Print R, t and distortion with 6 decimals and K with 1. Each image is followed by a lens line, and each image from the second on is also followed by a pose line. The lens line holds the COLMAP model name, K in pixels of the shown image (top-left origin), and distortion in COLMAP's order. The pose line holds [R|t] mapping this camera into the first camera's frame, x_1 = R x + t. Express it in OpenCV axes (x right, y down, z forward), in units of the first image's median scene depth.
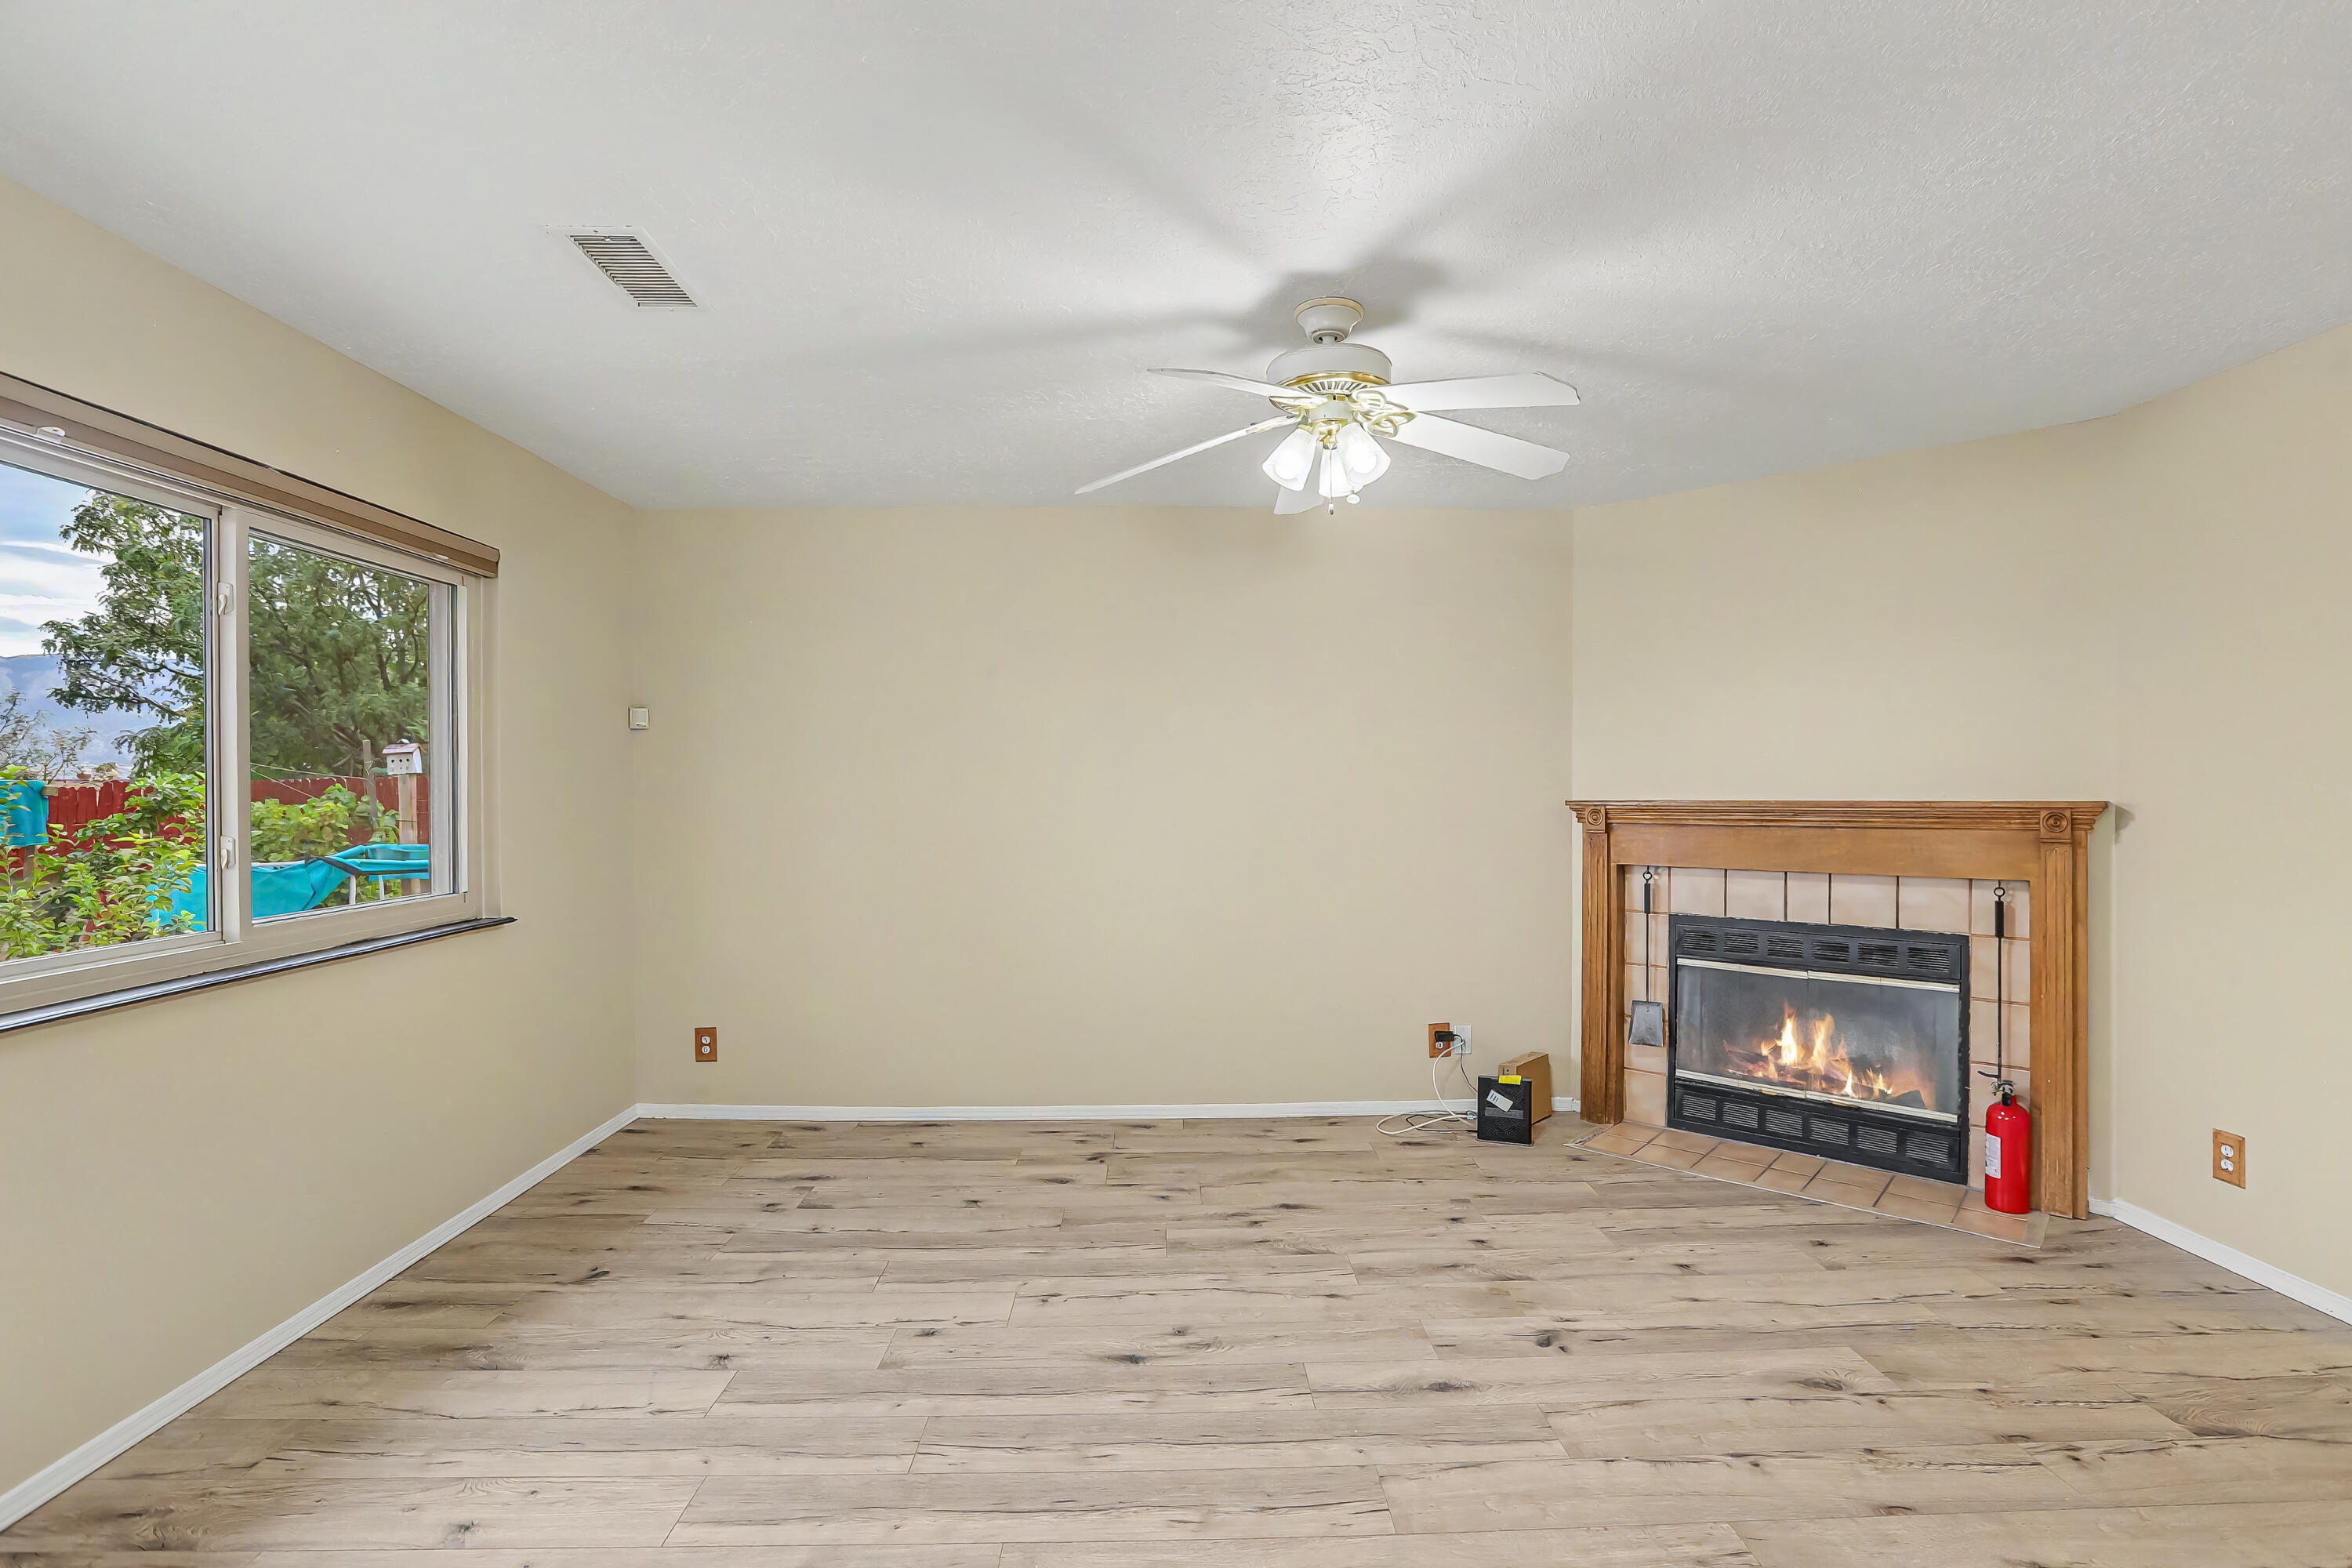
lens RADIAL K [[1080.2, 0, 1183.4], [0, 1080.2, 791.1], [0, 0, 1]] dist [-0.056014, 0.021062]
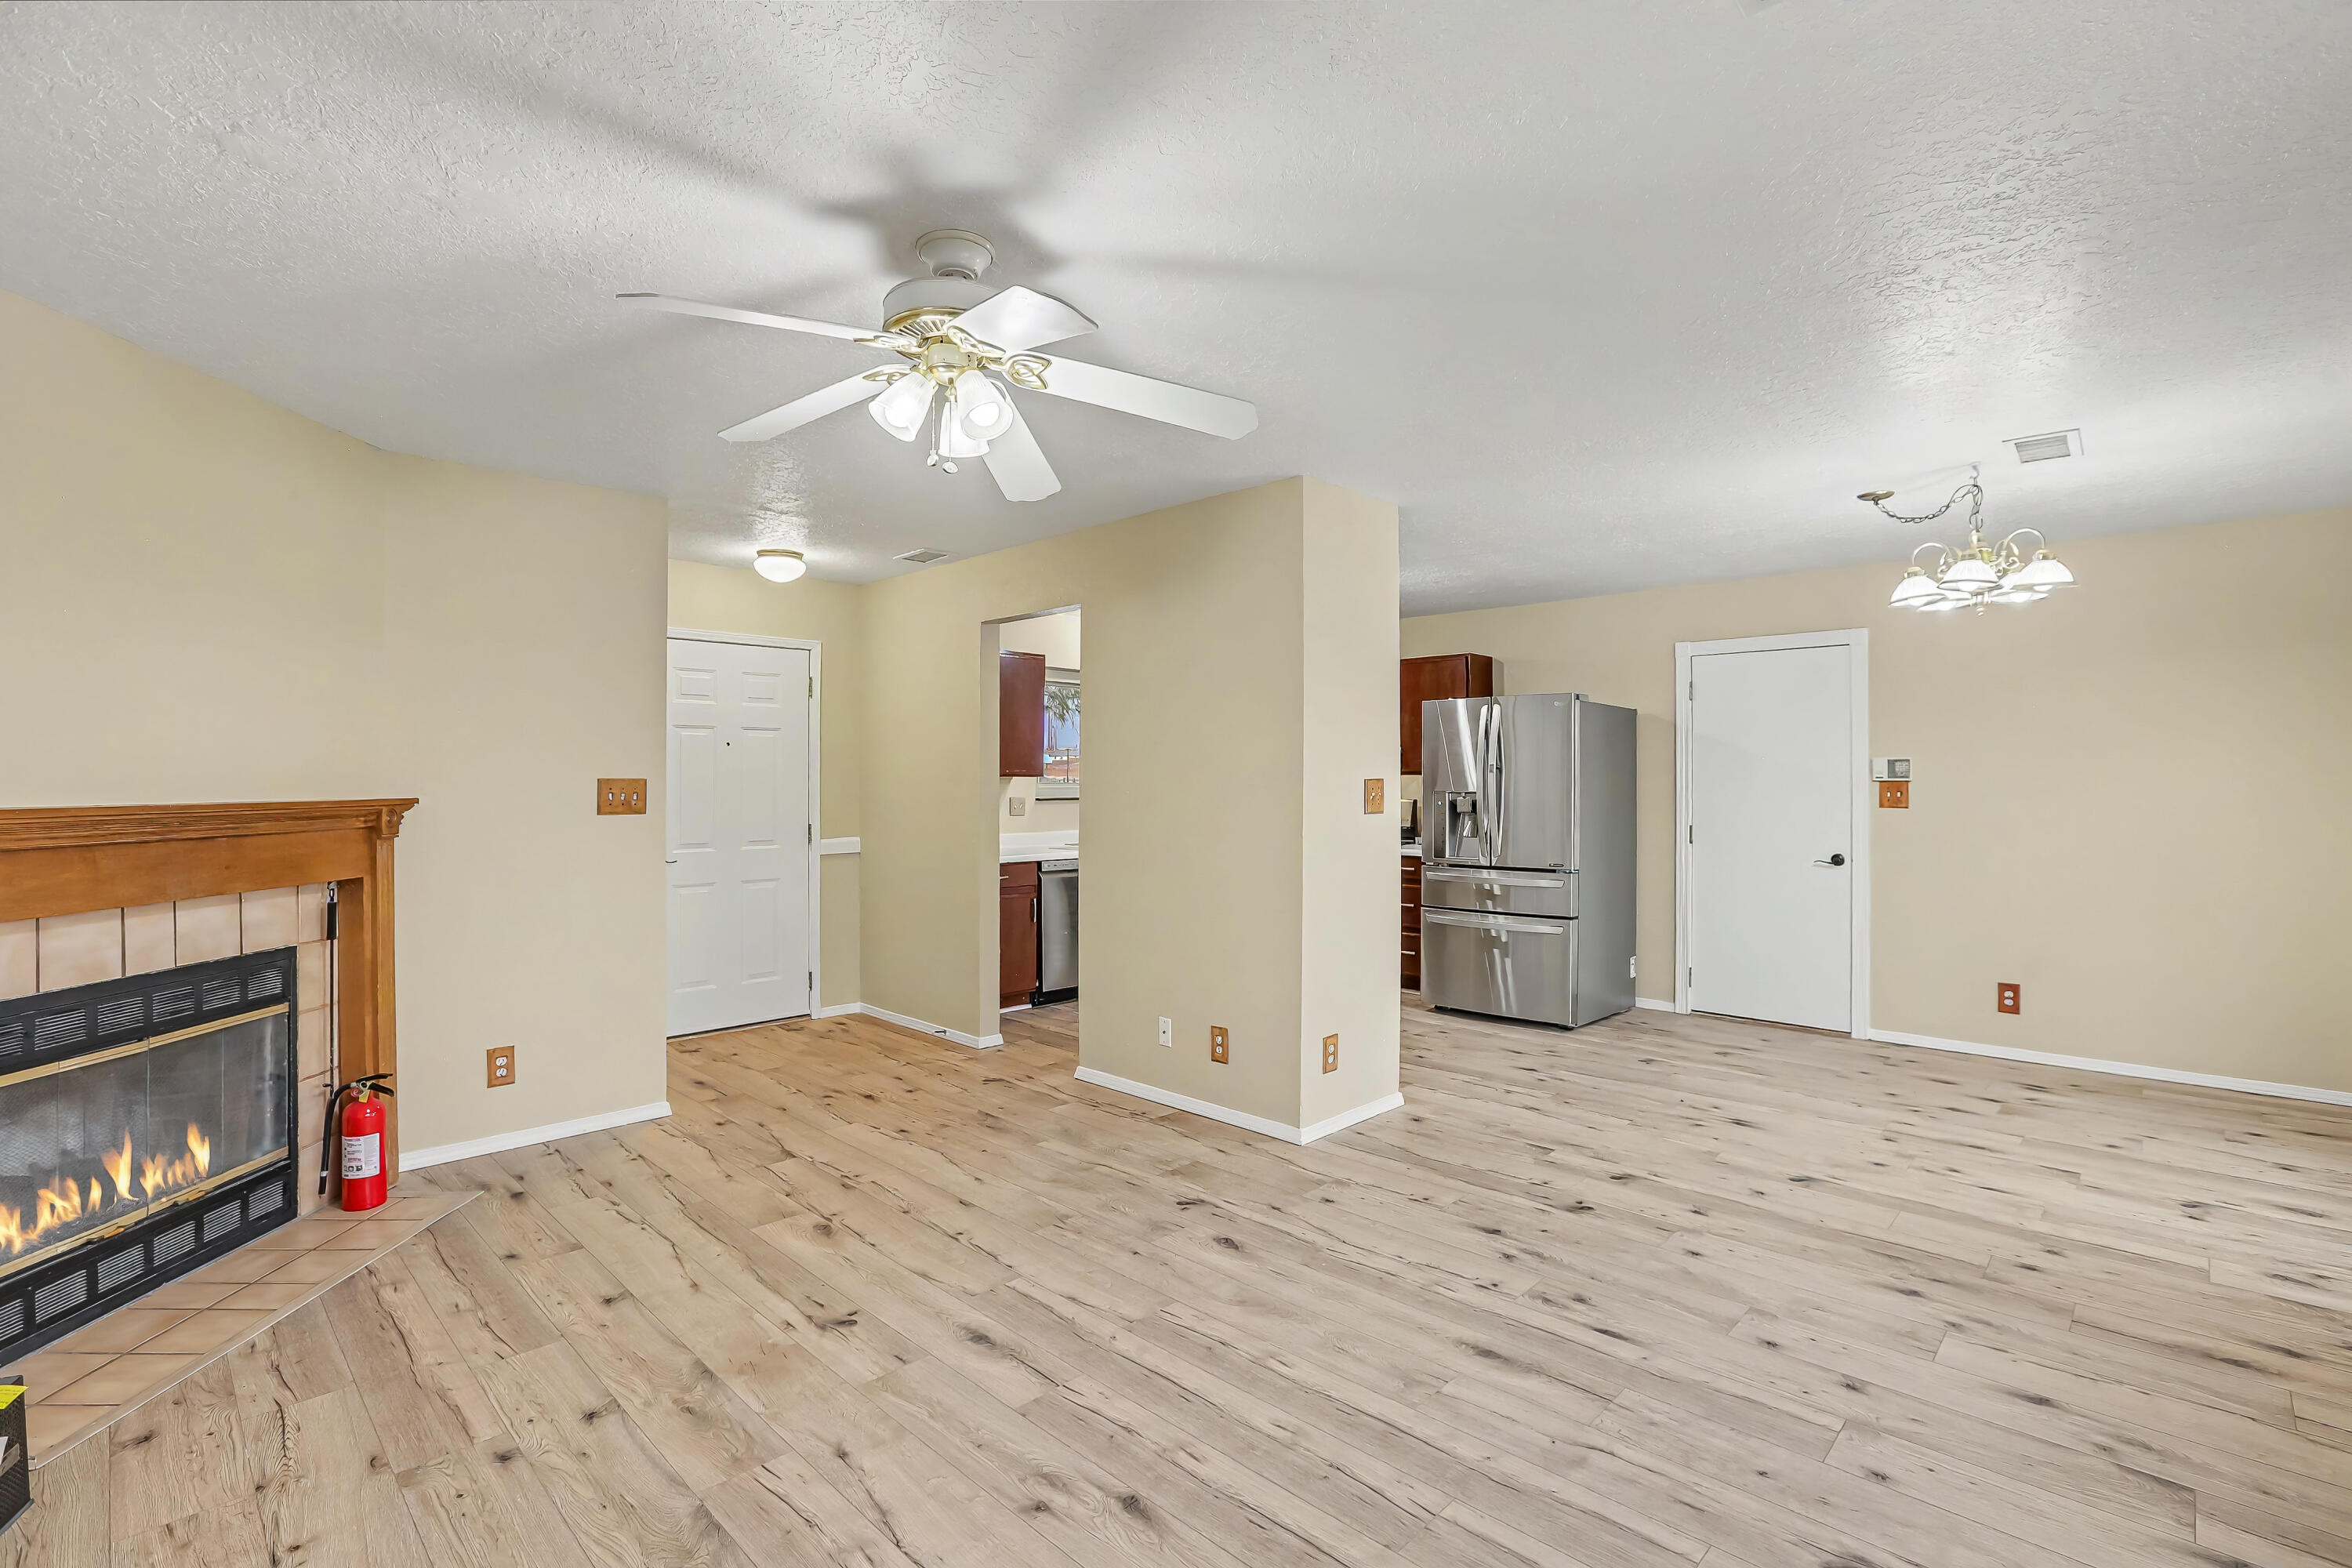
lens RADIAL K [[1080.2, 0, 1183.4], [0, 1080.2, 791.1], [0, 0, 1]] dist [-0.056014, 0.021062]
pose [[-0.700771, -0.002035, 0.713384, -0.456229], [0.005769, 0.999947, 0.008520, -0.001870], [-0.713363, 0.010086, -0.700722, 1.090718]]
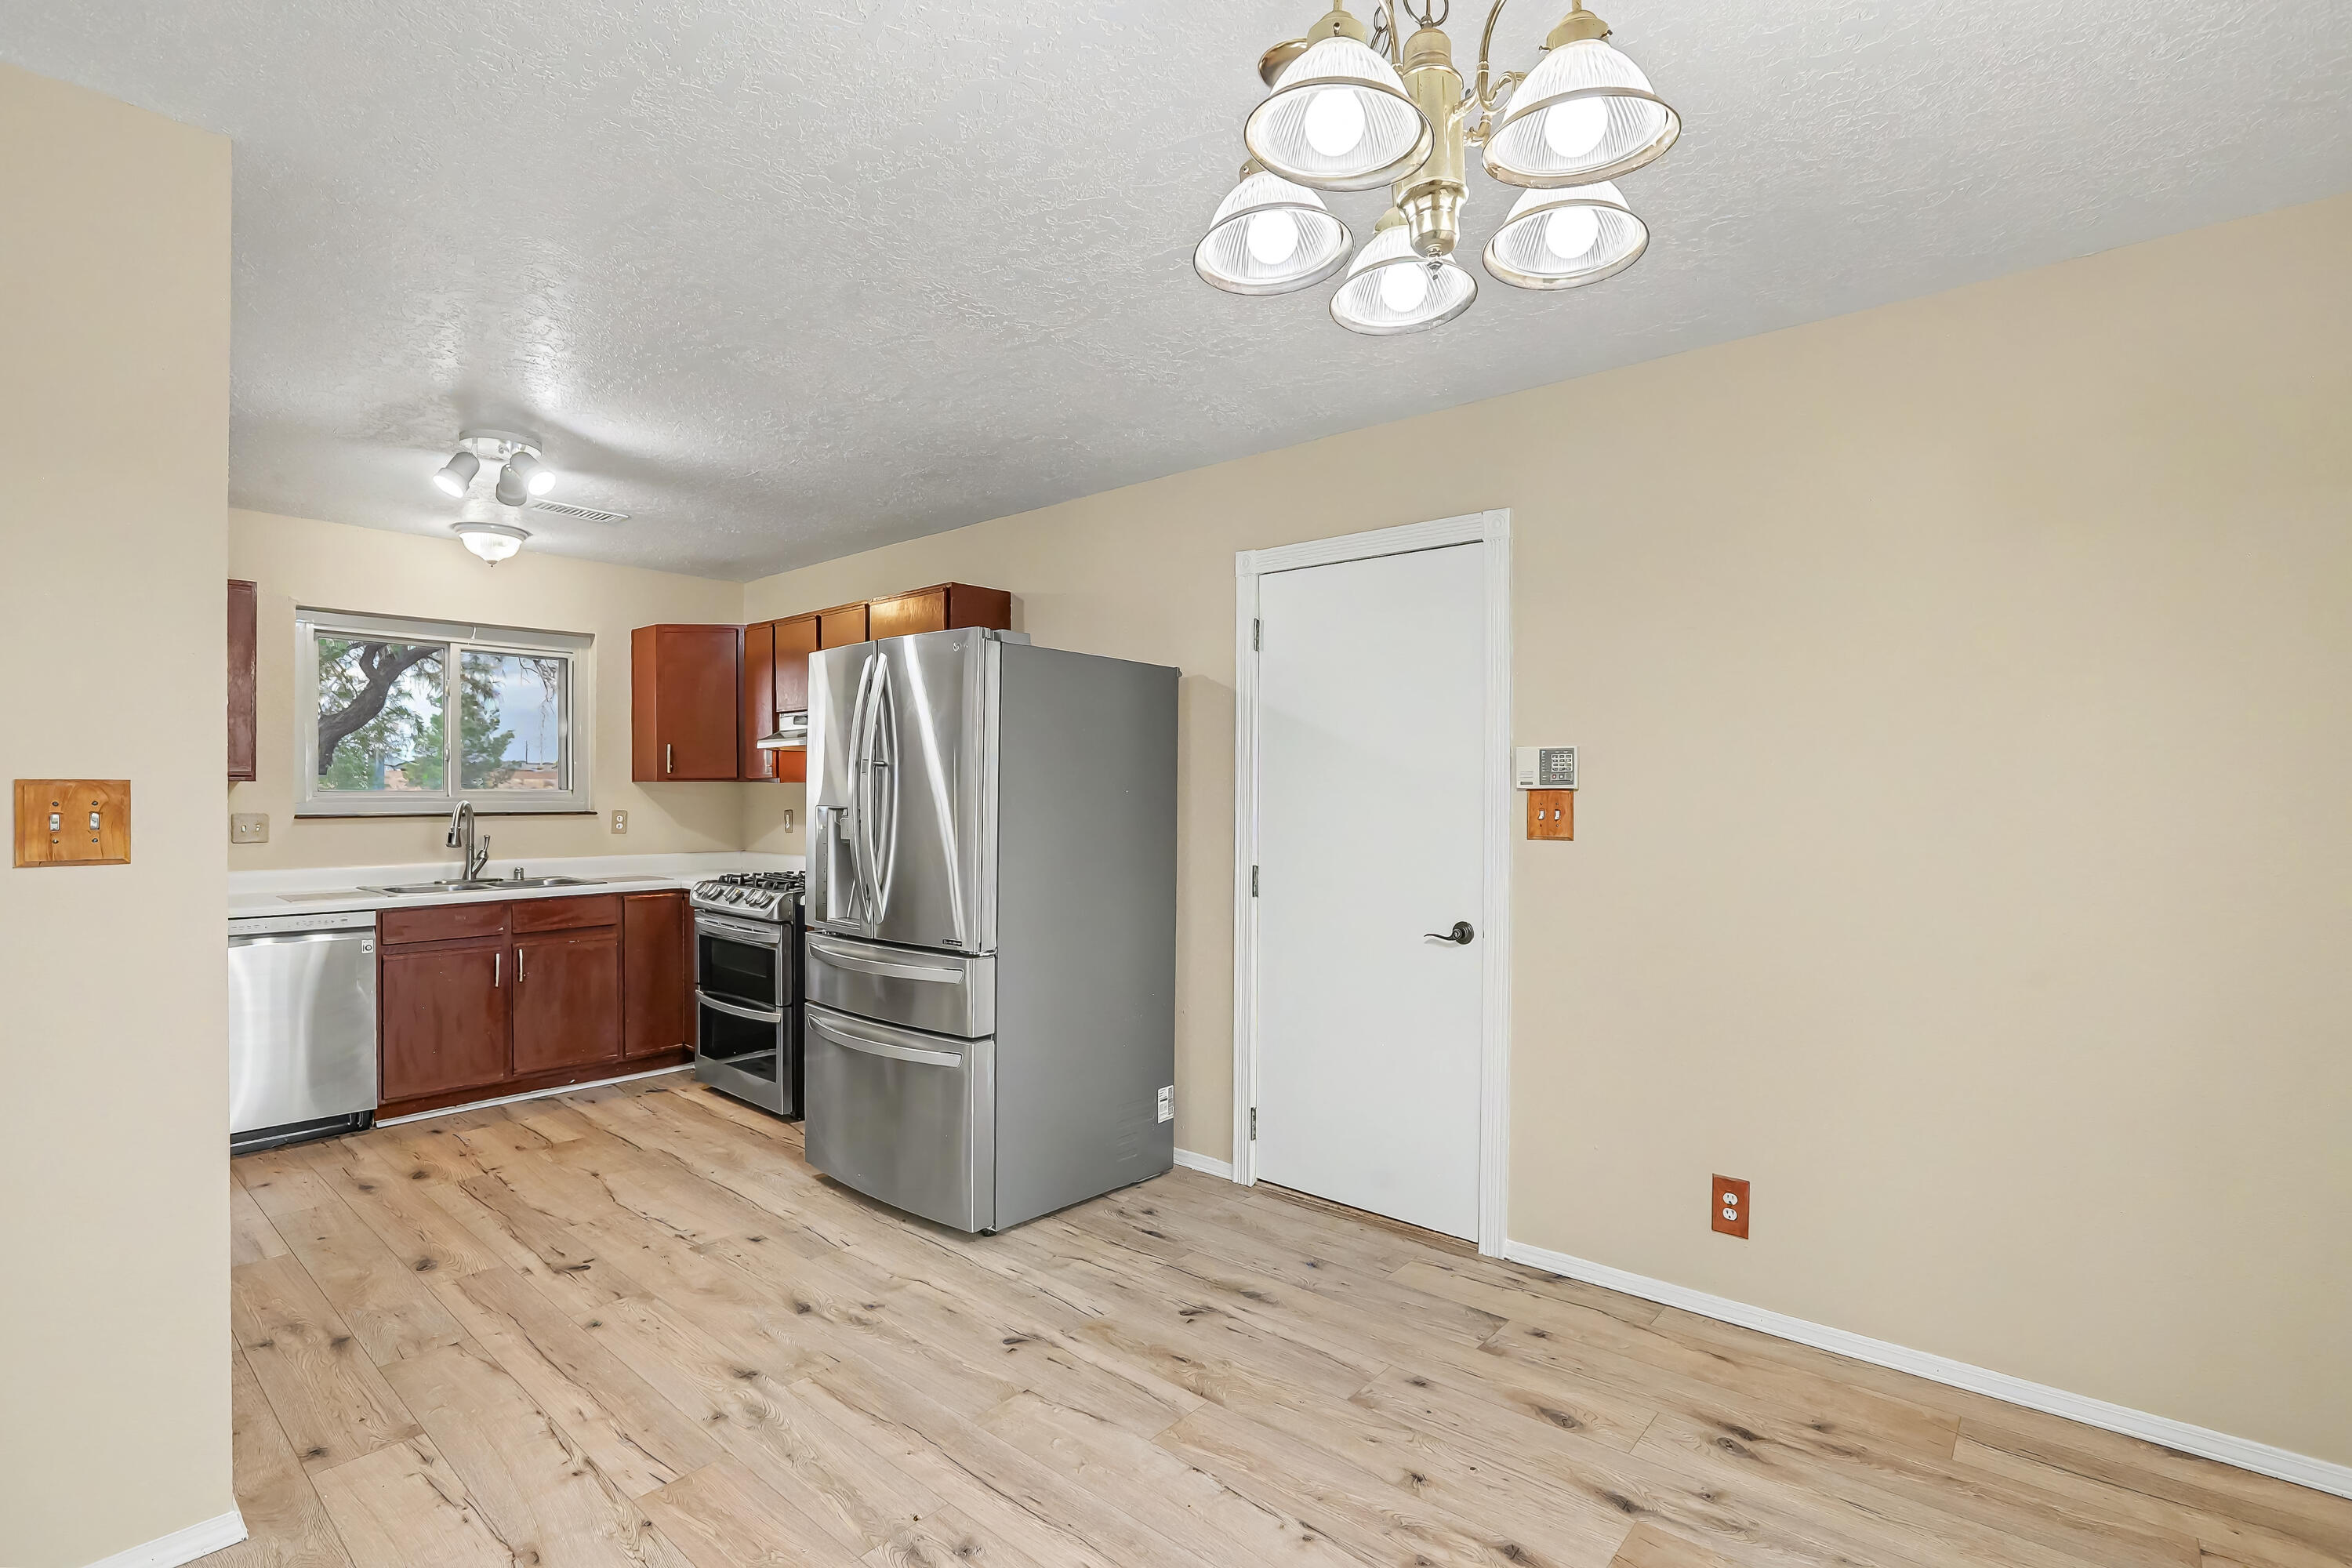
lens RADIAL K [[1091.7, 0, 1182.8], [0, 1091.7, 790.6], [0, 0, 1]] dist [-0.058005, 0.024247]
pose [[-0.743662, 0.002505, 0.668551, -0.443825], [0.003424, 0.999994, 0.000062, 0.001802], [-0.668547, 0.002335, -0.743666, 0.093178]]
